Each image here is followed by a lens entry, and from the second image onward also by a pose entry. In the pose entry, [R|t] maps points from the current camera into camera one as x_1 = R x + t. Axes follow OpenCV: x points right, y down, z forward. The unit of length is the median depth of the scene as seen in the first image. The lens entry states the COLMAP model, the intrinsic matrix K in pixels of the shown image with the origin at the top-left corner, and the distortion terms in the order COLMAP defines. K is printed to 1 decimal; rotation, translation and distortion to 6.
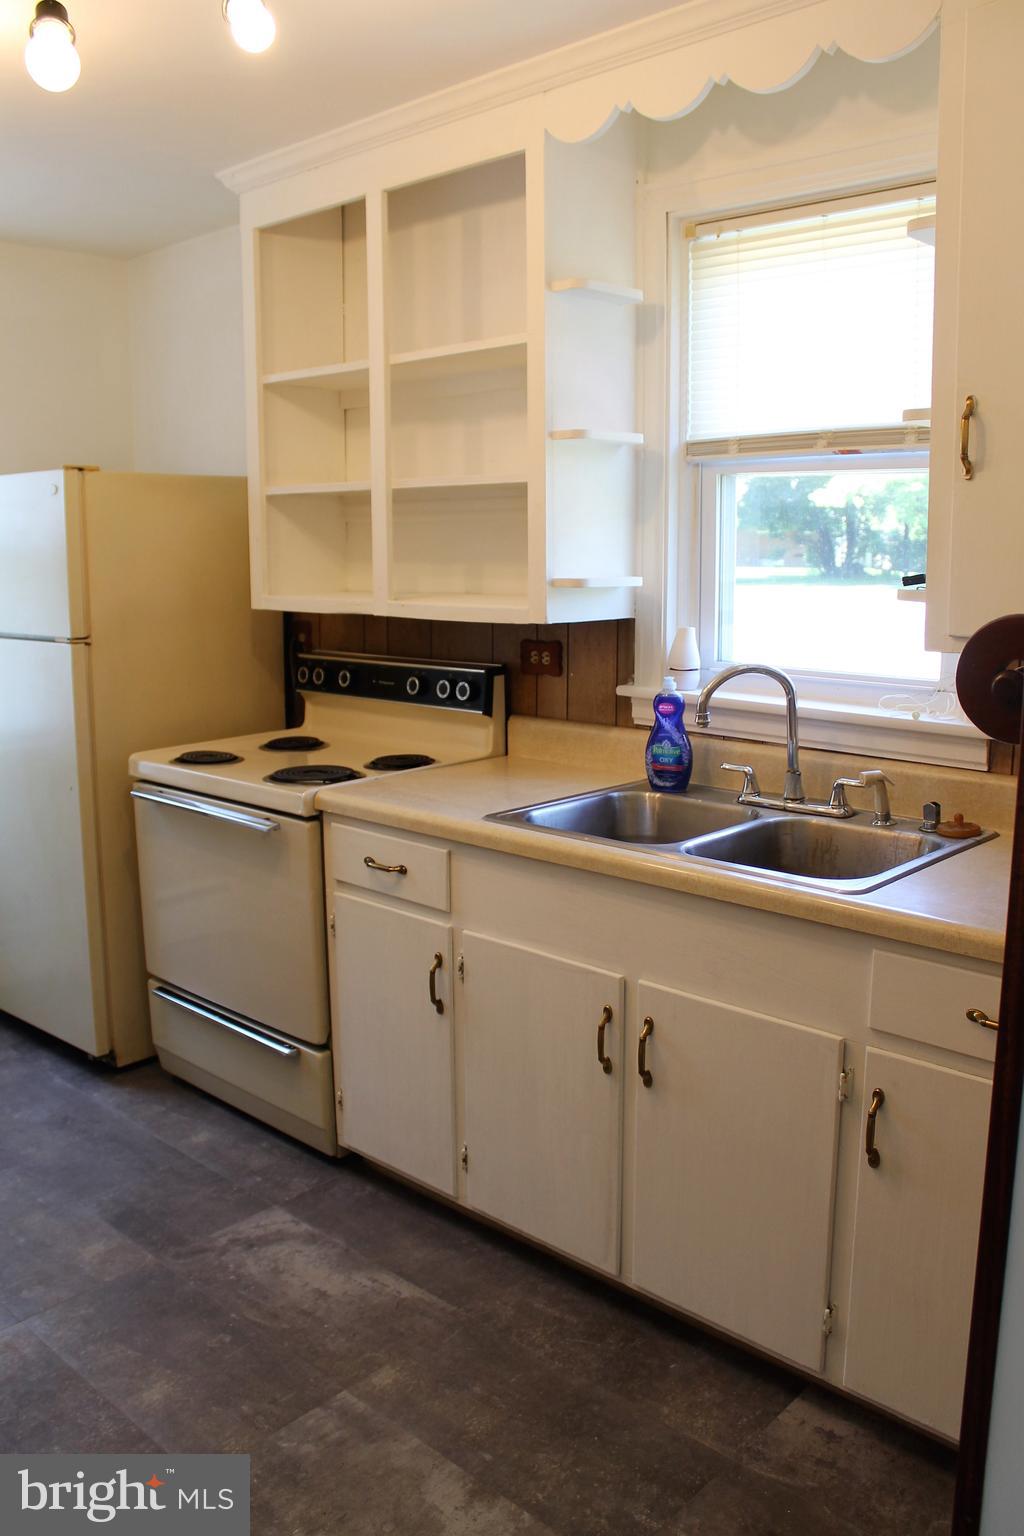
lens RADIAL K [[1273.4, 0, 507.1], [0, 1273.4, 763.7], [0, 0, 1]] dist [-0.111704, 0.036628]
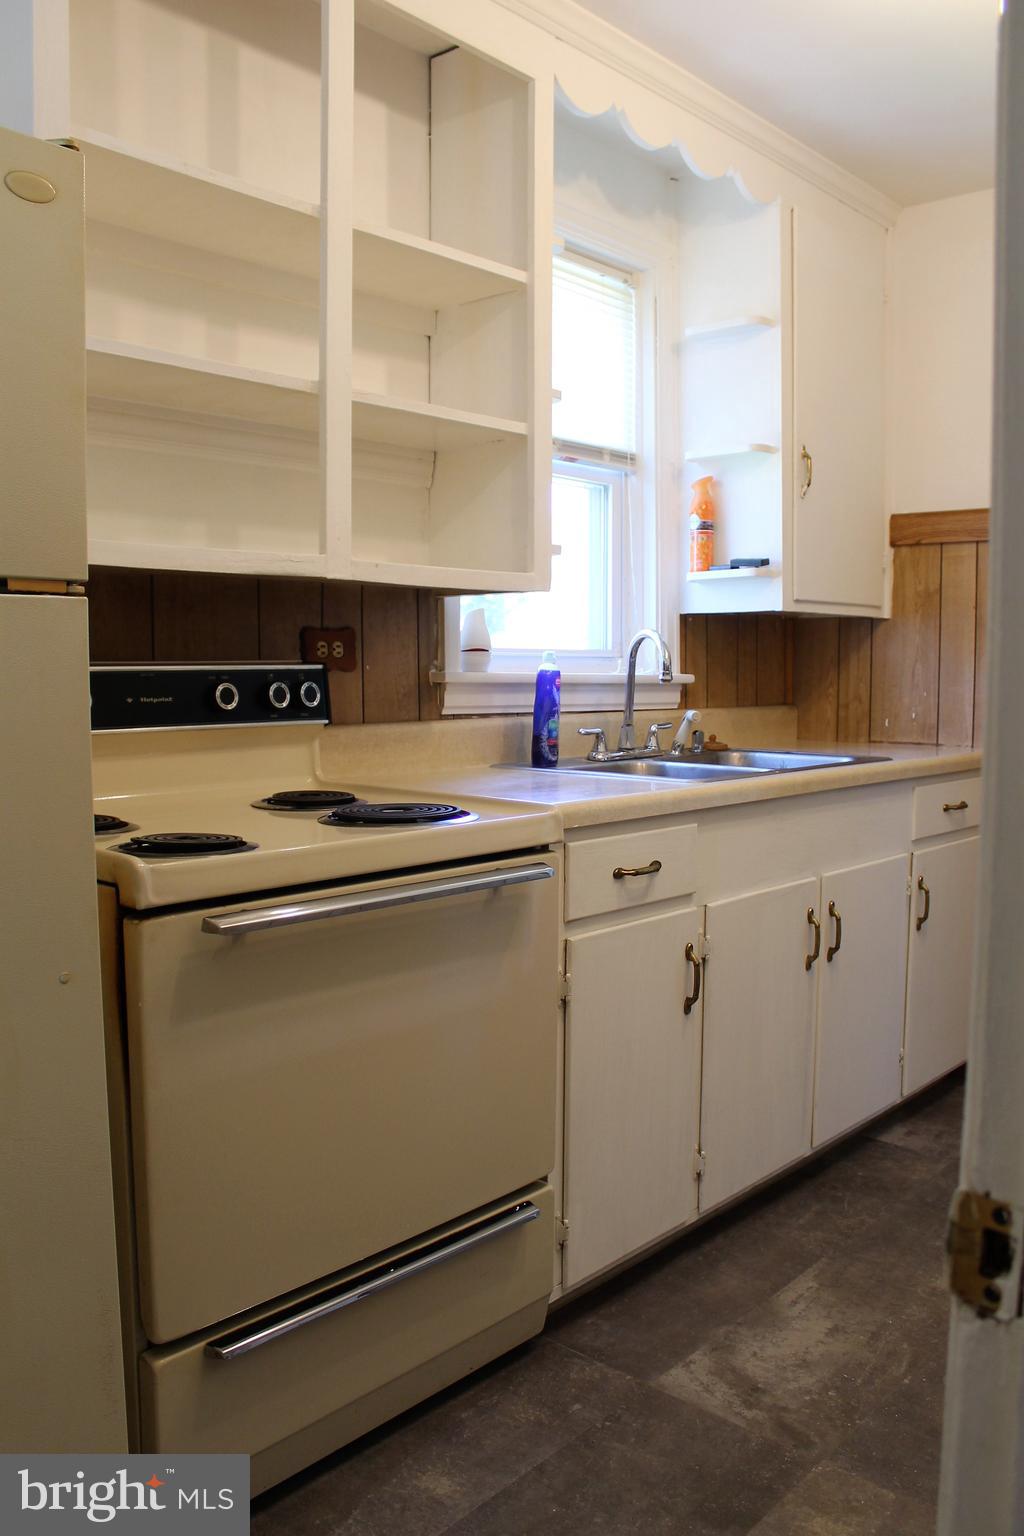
lens RADIAL K [[1273.4, 0, 505.8], [0, 1273.4, 771.2], [0, 0, 1]] dist [-0.111704, 0.036628]
pose [[-0.020520, -0.076187, 0.996882, -0.907890], [0.176263, 0.981199, 0.078616, -0.061665], [-0.984129, 0.177327, -0.006705, 1.081962]]
